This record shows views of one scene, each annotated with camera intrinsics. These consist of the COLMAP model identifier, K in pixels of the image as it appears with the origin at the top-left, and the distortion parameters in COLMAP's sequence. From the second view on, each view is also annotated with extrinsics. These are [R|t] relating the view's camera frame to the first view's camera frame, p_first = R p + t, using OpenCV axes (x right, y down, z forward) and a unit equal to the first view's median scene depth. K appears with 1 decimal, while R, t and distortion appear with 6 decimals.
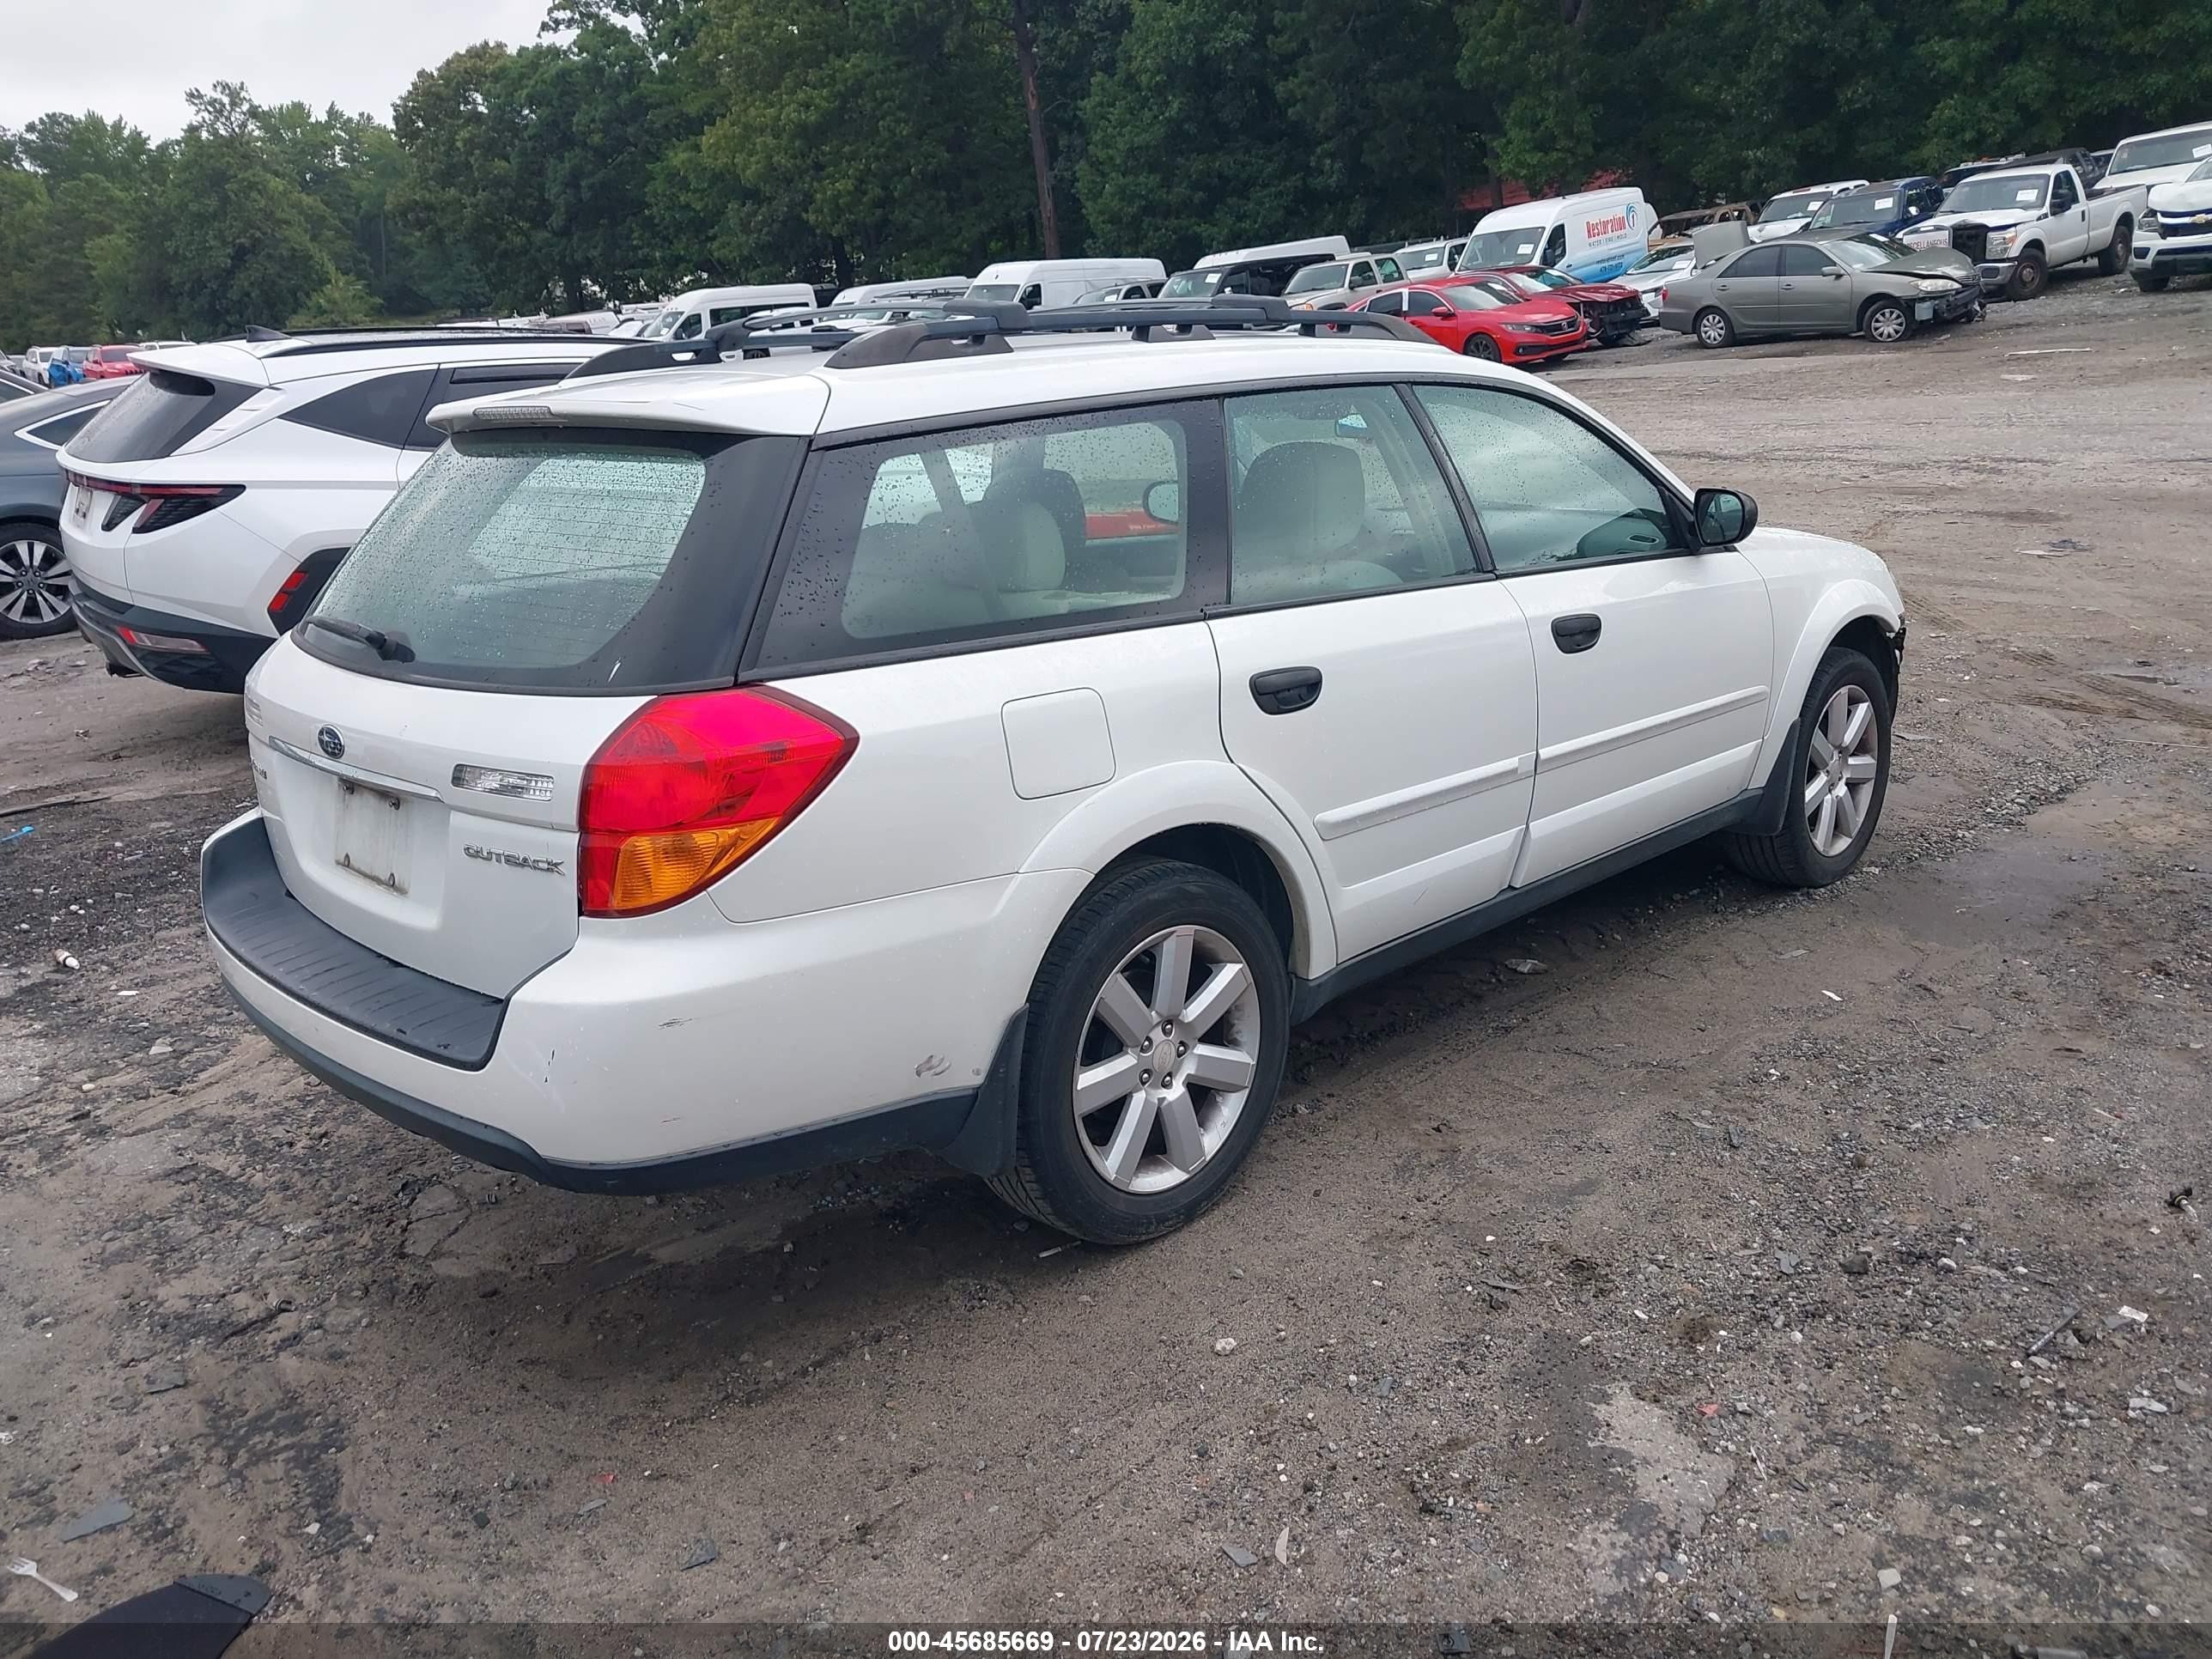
lens RADIAL K [[1745.4, 0, 1142.3], [0, 1745.4, 825.9], [0, 0, 1]] dist [-0.053793, 0.076698]
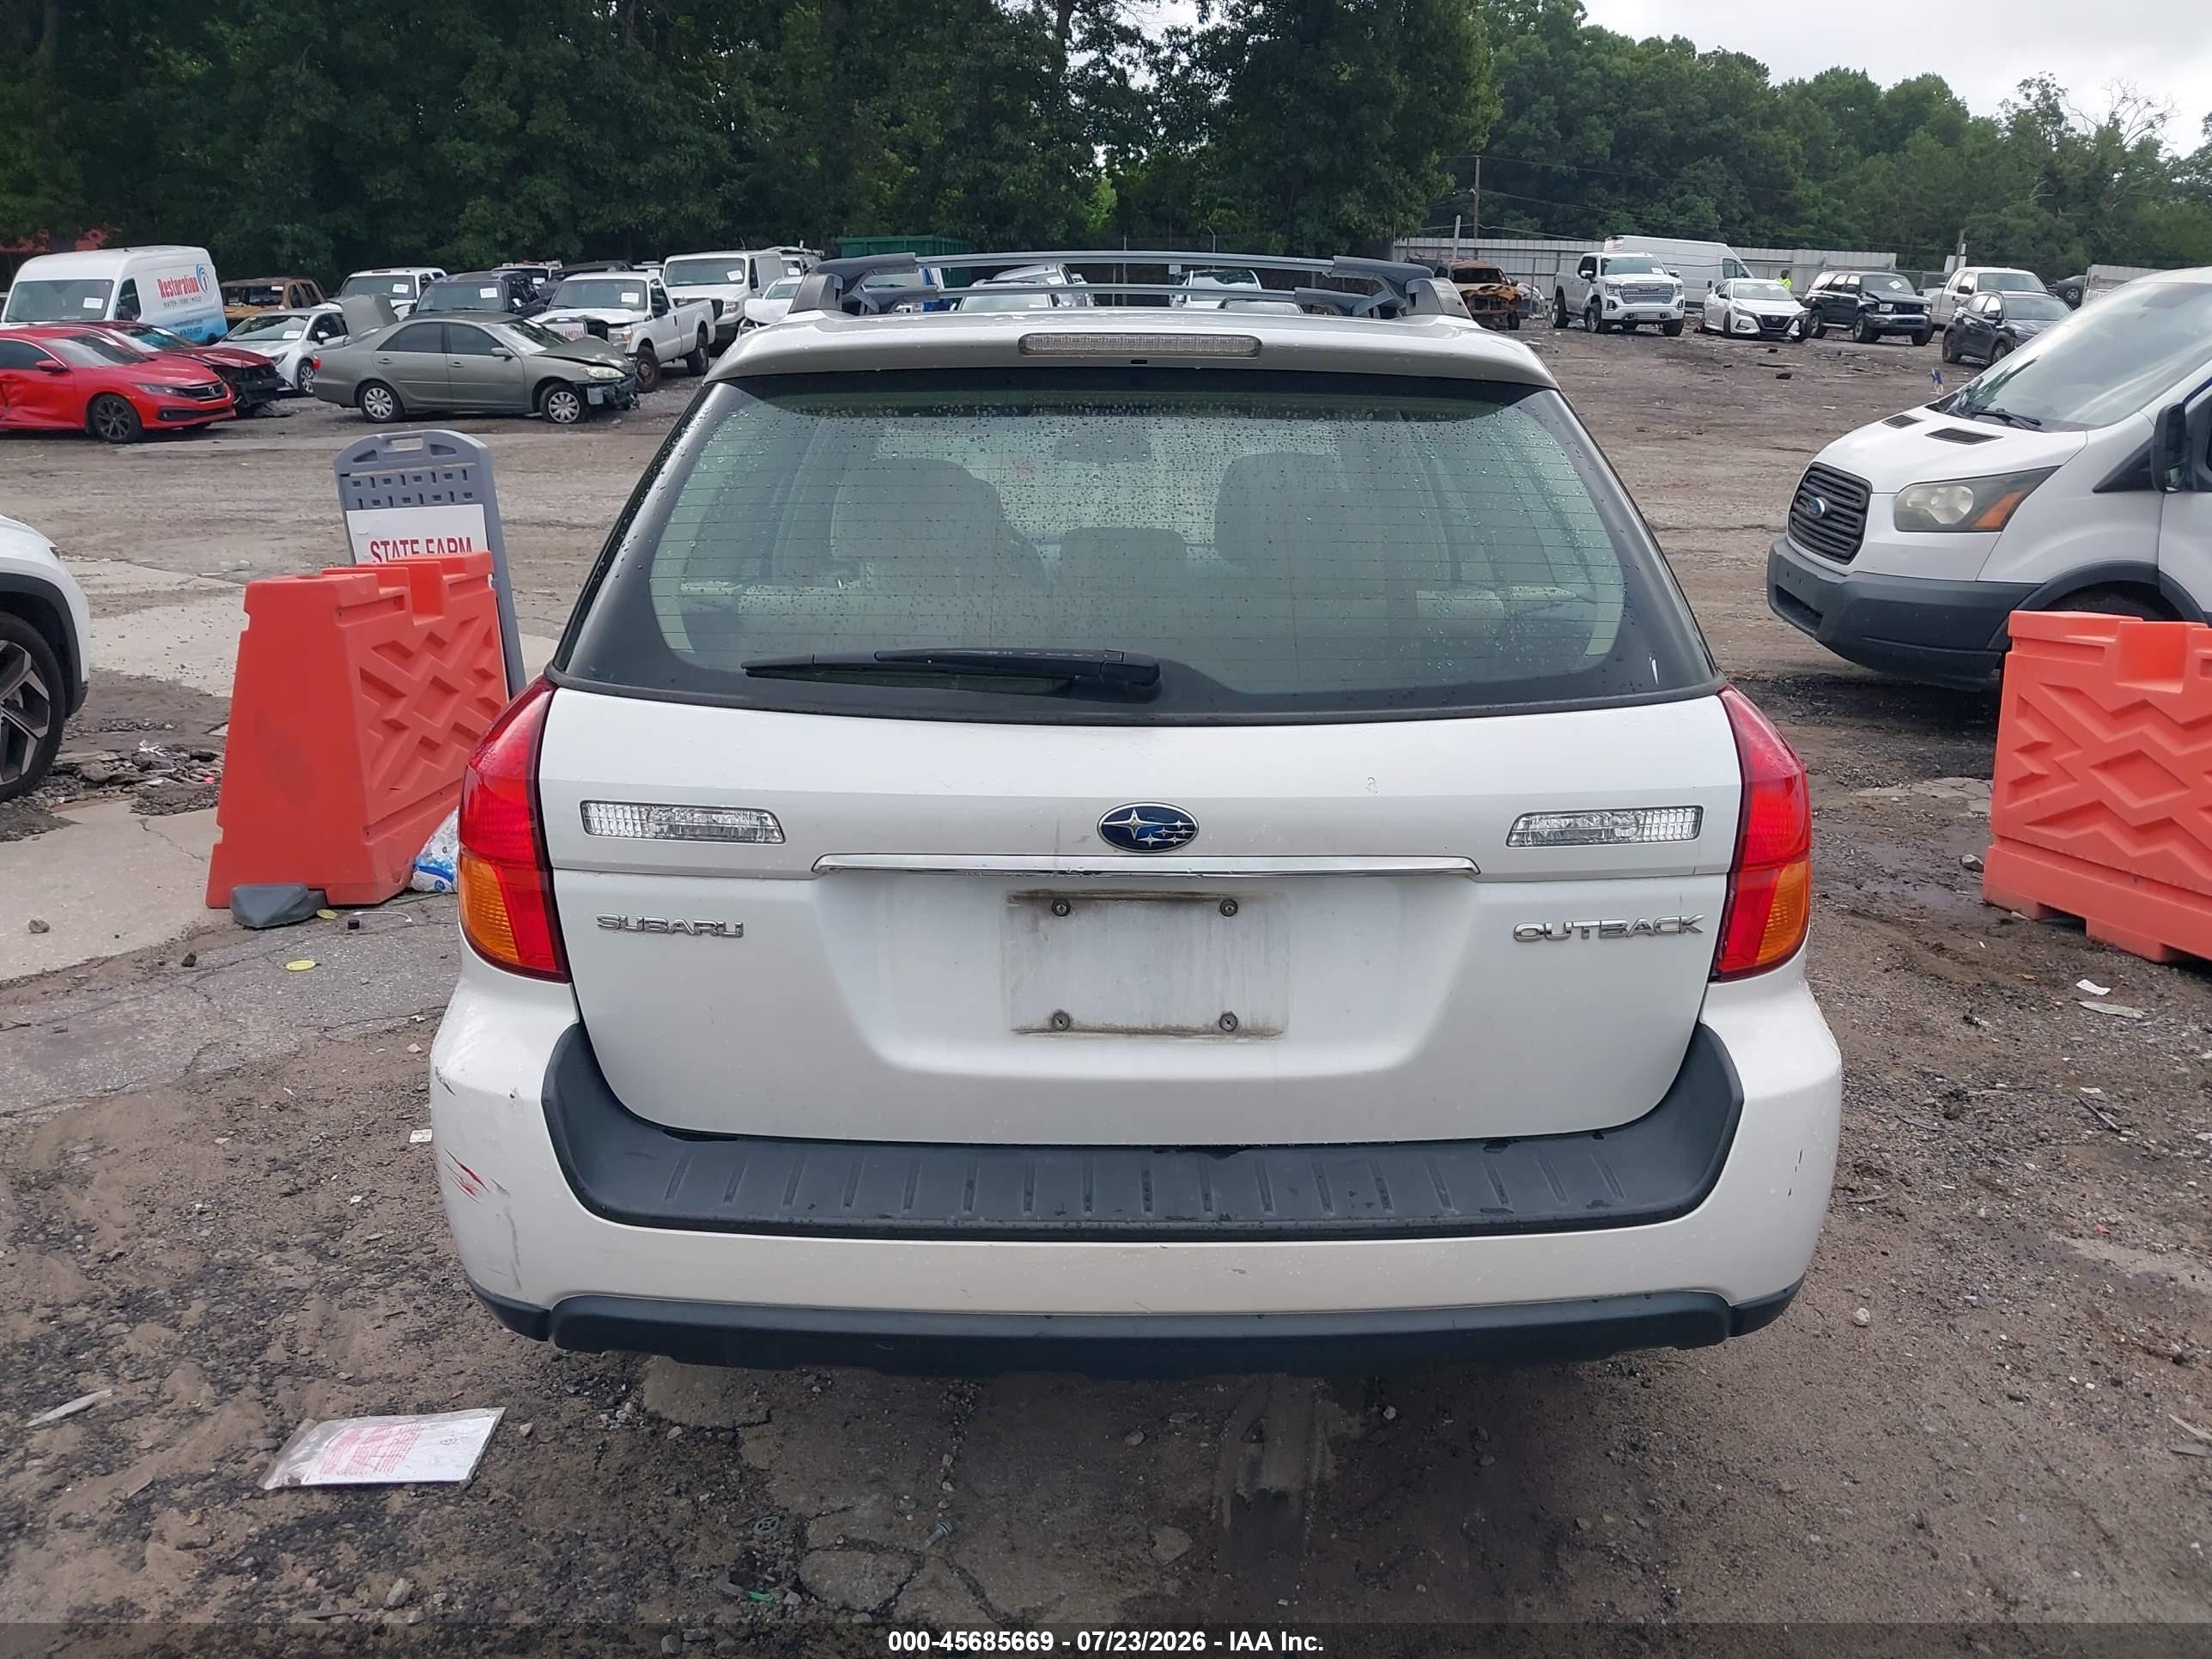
lens RADIAL K [[1735.5, 0, 1106.0], [0, 1735.5, 829.5], [0, 0, 1]] dist [-0.006763, 0.002891]
pose [[0.699869, -0.114633, 0.705013, -0.085809], [0.147801, 0.988917, 0.014073, -0.005492], [-0.698812, 0.094352, 0.709055, 0.051600]]
